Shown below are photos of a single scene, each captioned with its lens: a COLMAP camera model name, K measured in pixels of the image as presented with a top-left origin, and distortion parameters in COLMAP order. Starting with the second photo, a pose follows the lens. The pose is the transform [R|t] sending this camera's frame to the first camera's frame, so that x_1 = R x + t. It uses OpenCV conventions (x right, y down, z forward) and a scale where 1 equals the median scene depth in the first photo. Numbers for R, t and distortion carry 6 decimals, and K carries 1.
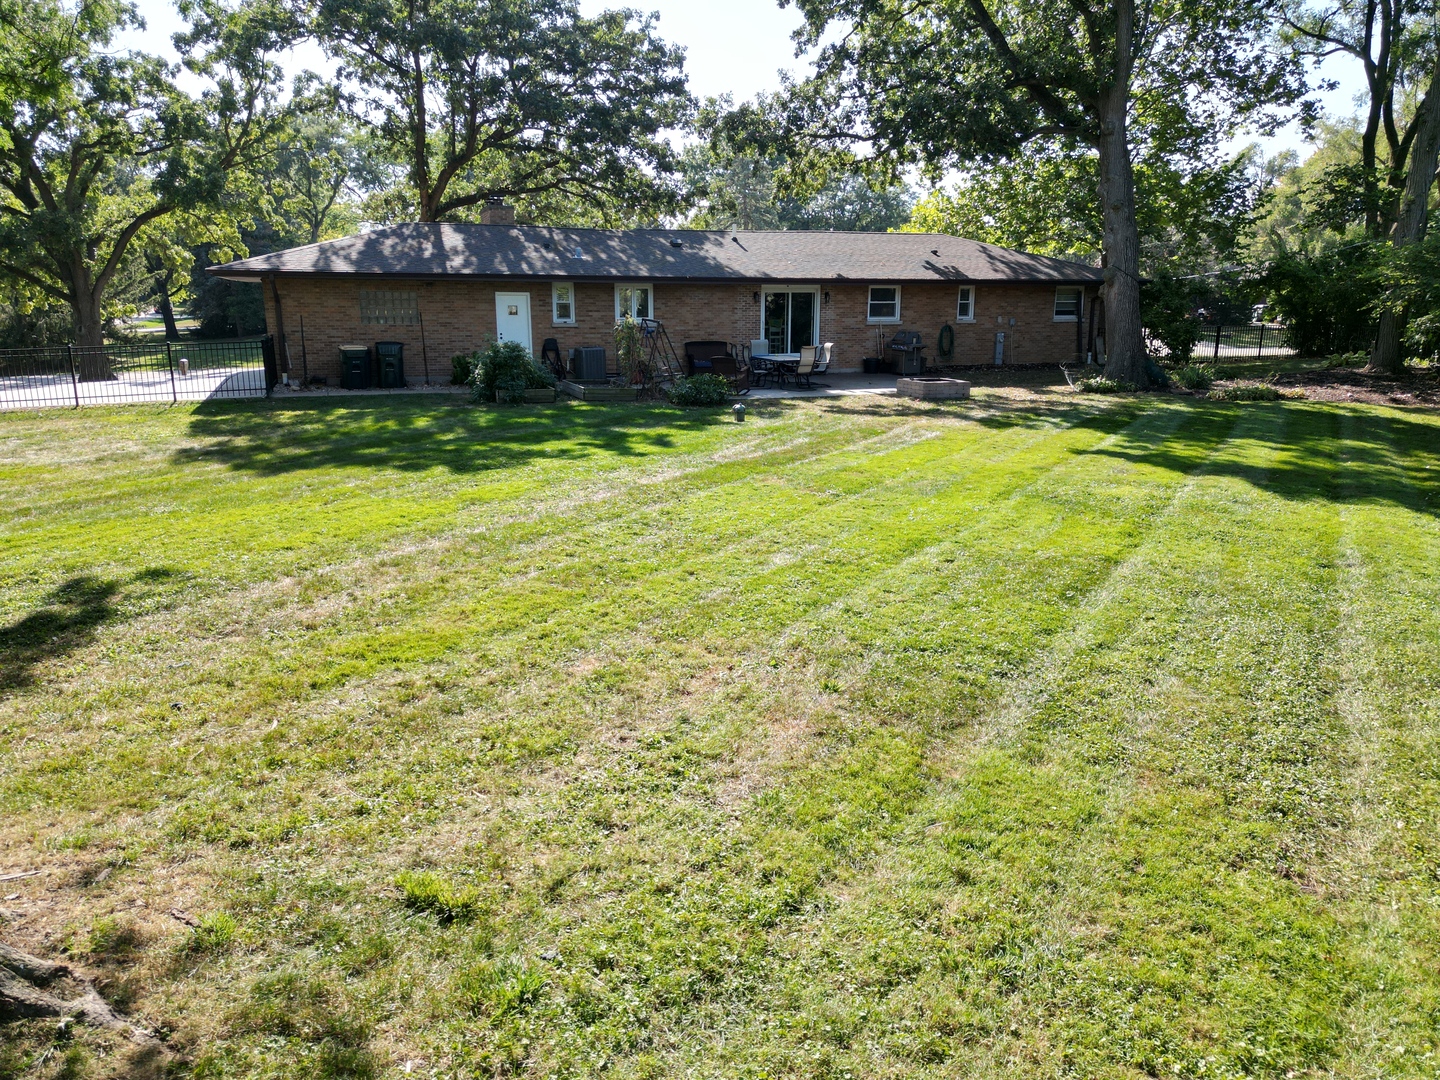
lens RADIAL K [[1067.5, 0, 720.0], [0, 1067.5, 540.0], [0, 0, 1]] dist [0.079354, -0.076569]
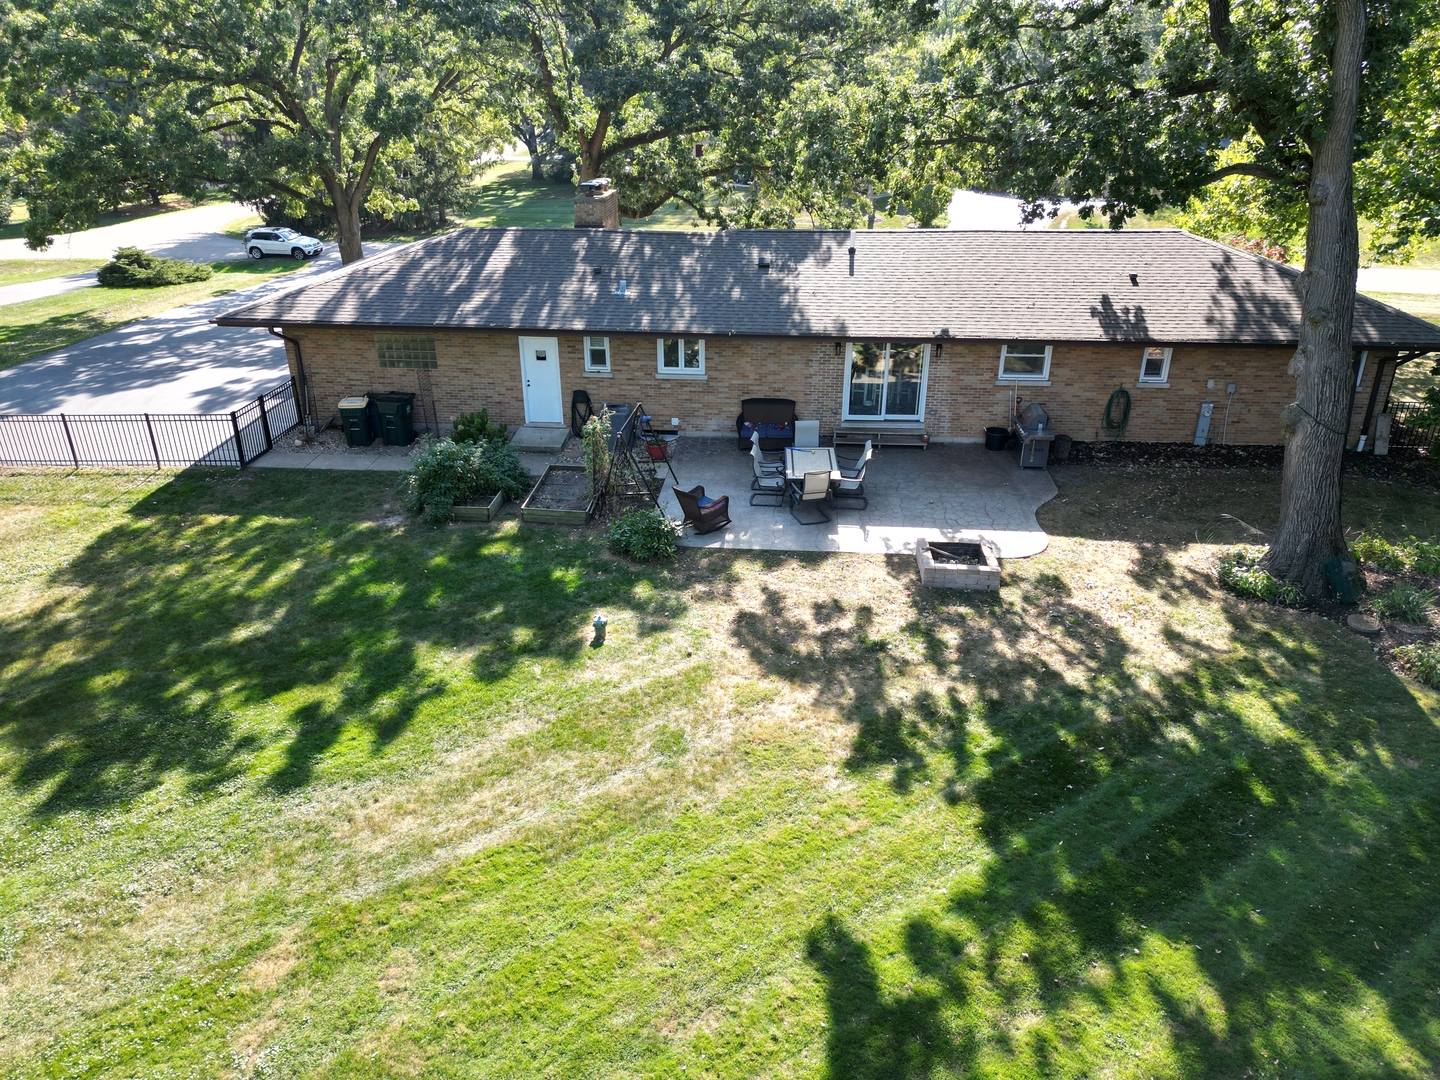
lens RADIAL K [[1041.2, 0, 720.0], [0, 1041.2, 540.0], [0, 0, 1]] dist [0.056111, -0.039684]
pose [[0.910324, 0.173417, -0.375814, 0.266146], [-0.088786, 0.968674, 0.231924, -0.258949], [0.404261, -0.177759, 0.897204, 0.250457]]
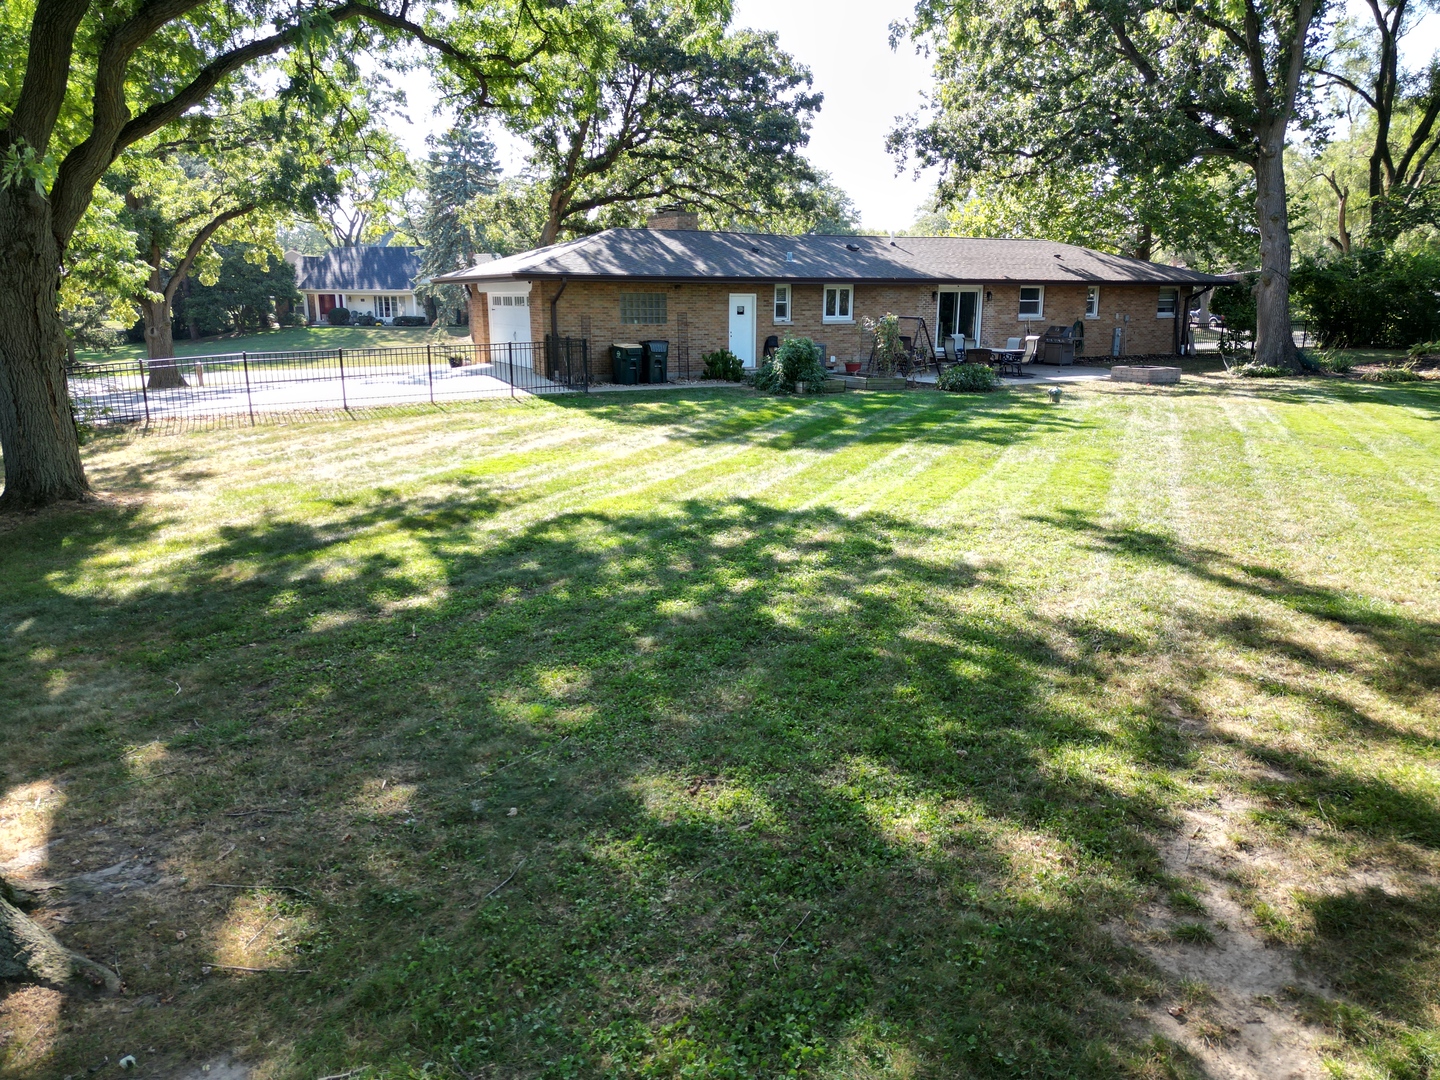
lens RADIAL K [[1067.5, 0, 720.0], [0, 1067.5, 540.0], [0, 0, 1]] dist [0.079354, -0.076569]
pose [[0.987981, -0.034861, 0.150593, -0.357718], [0.034936, 0.999387, 0.002143, 0.014192], [-0.150575, 0.003144, 0.988594, -0.061433]]
